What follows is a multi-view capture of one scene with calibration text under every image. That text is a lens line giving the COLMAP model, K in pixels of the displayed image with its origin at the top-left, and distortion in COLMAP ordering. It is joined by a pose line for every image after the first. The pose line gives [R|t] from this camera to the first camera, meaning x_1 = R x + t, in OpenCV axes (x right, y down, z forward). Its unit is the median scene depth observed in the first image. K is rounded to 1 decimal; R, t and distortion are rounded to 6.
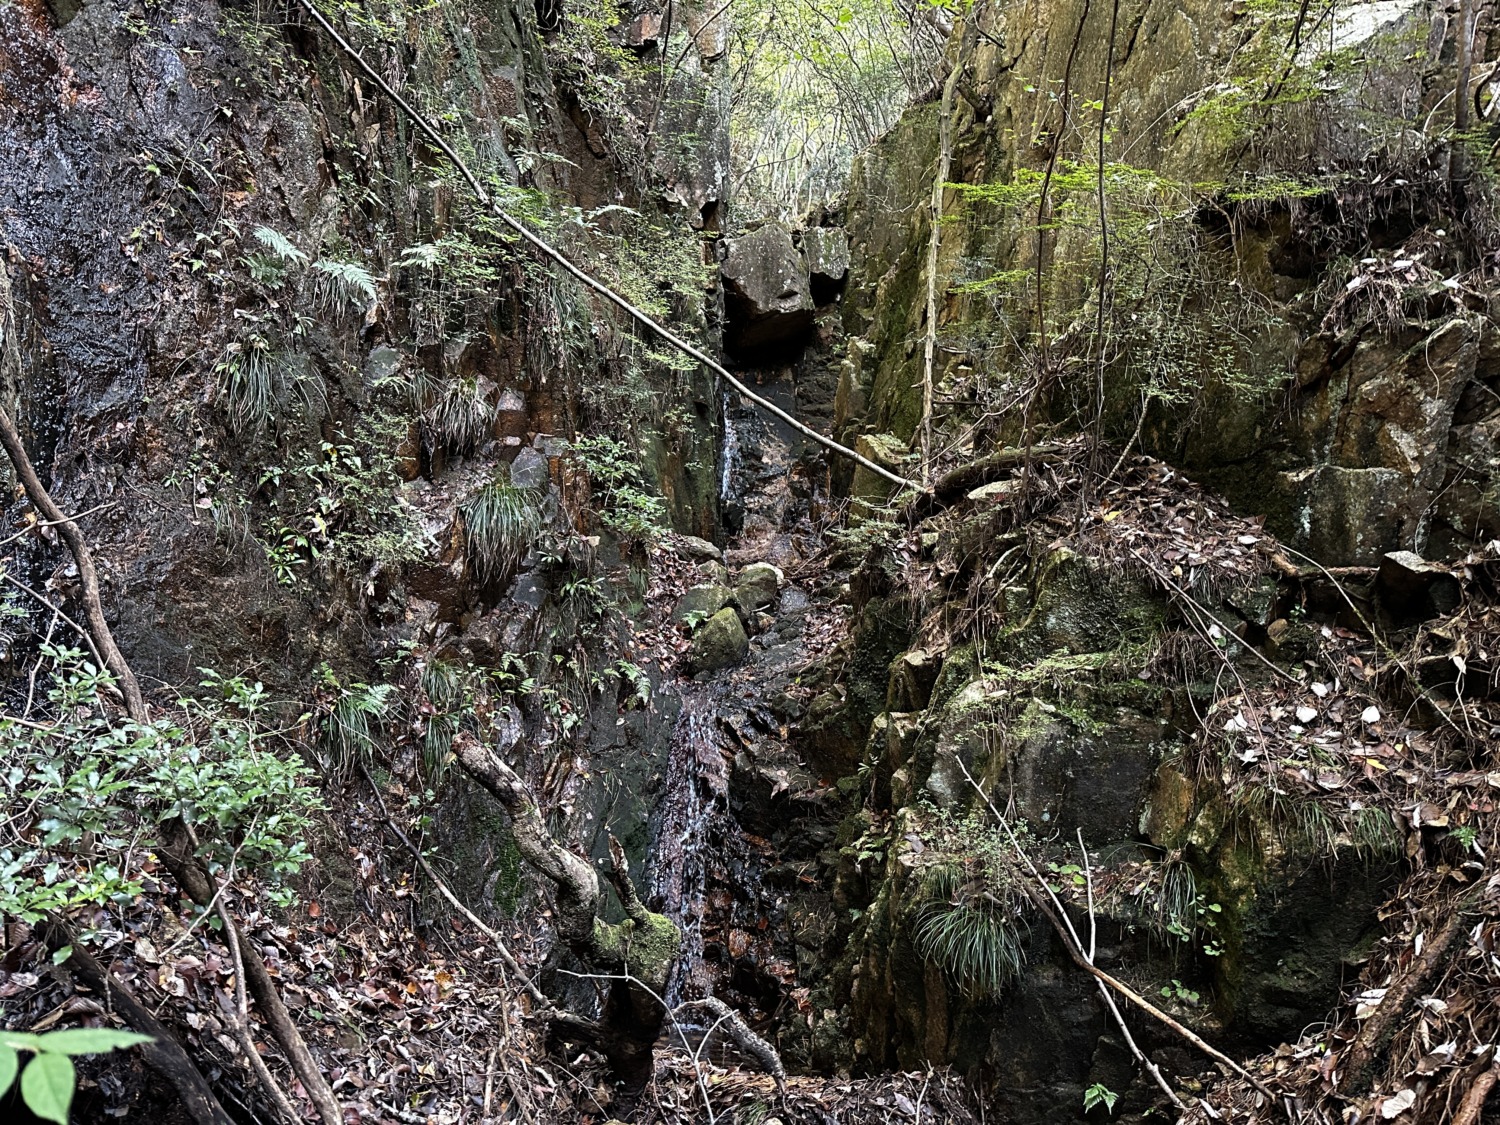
lens RADIAL K [[1046.0, 0, 750.7], [0, 1046.0, 568.9], [0, 0, 1]] dist [0.012831, 0.000607]
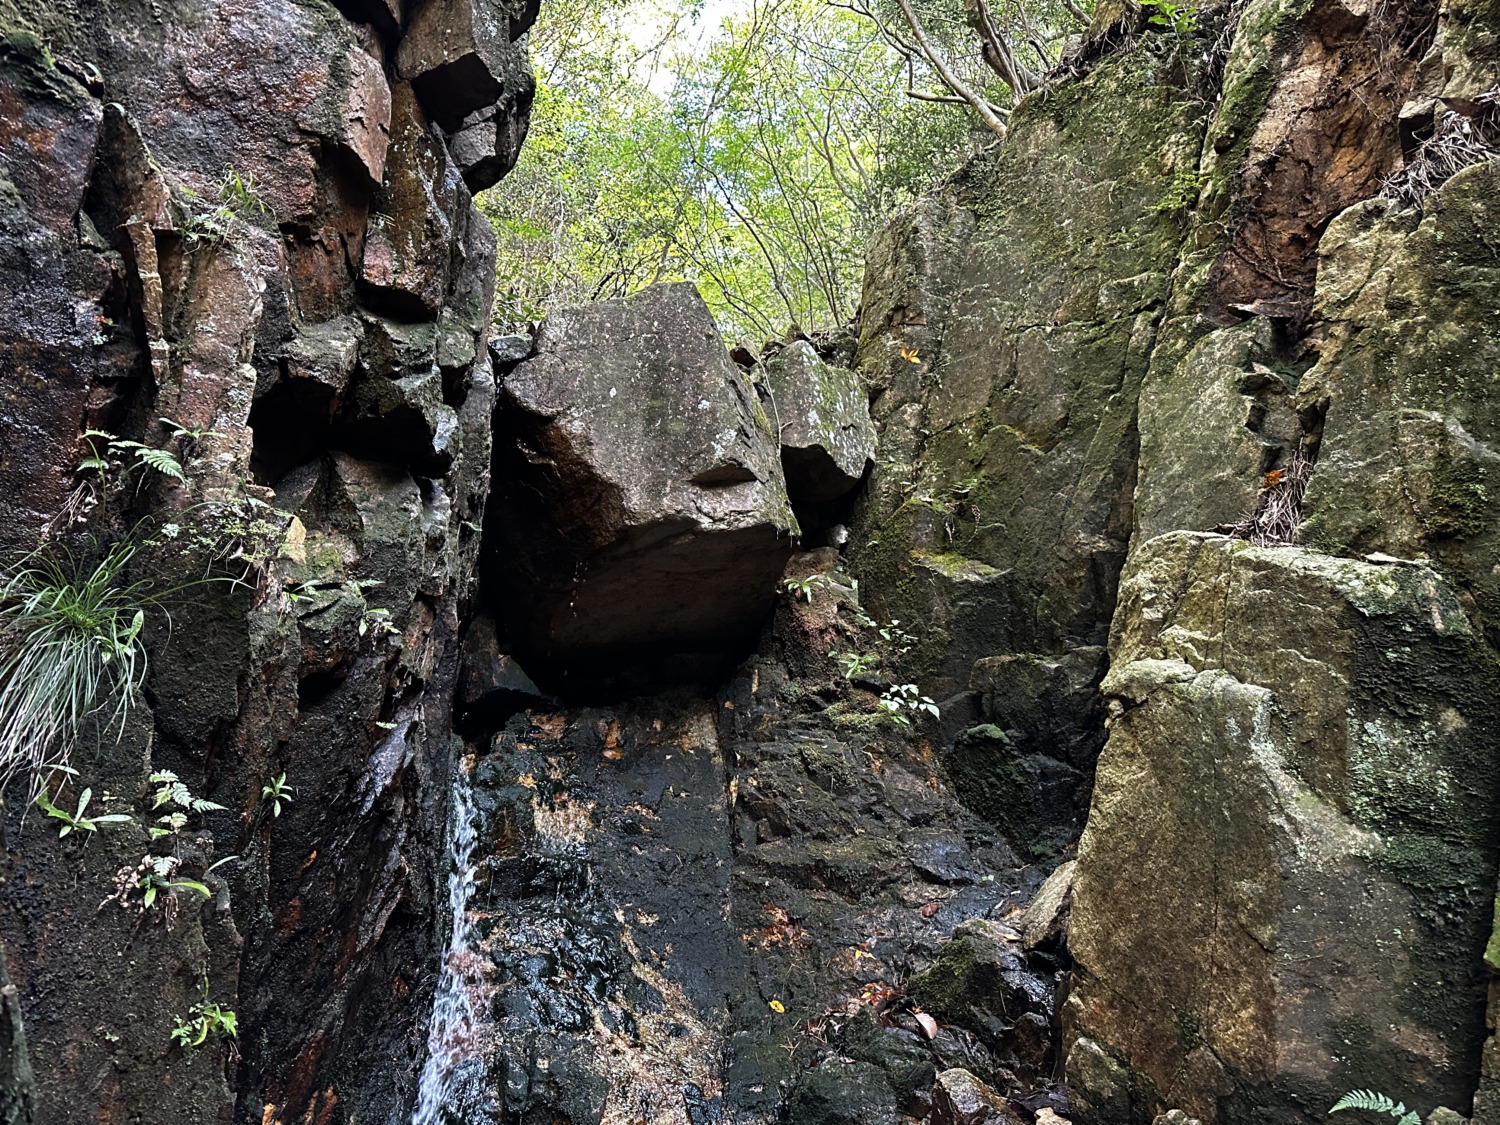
lens RADIAL K [[1046.0, 0, 753.9], [0, 1046.0, 569.2], [0, 0, 1]] dist [0.012831, 0.000607]
pose [[0.988251, 0.076475, 0.132333, 0.005172], [-0.027073, 0.939716, -0.340883, -0.128264], [-0.150424, 0.333295, 0.930745, 0.704263]]
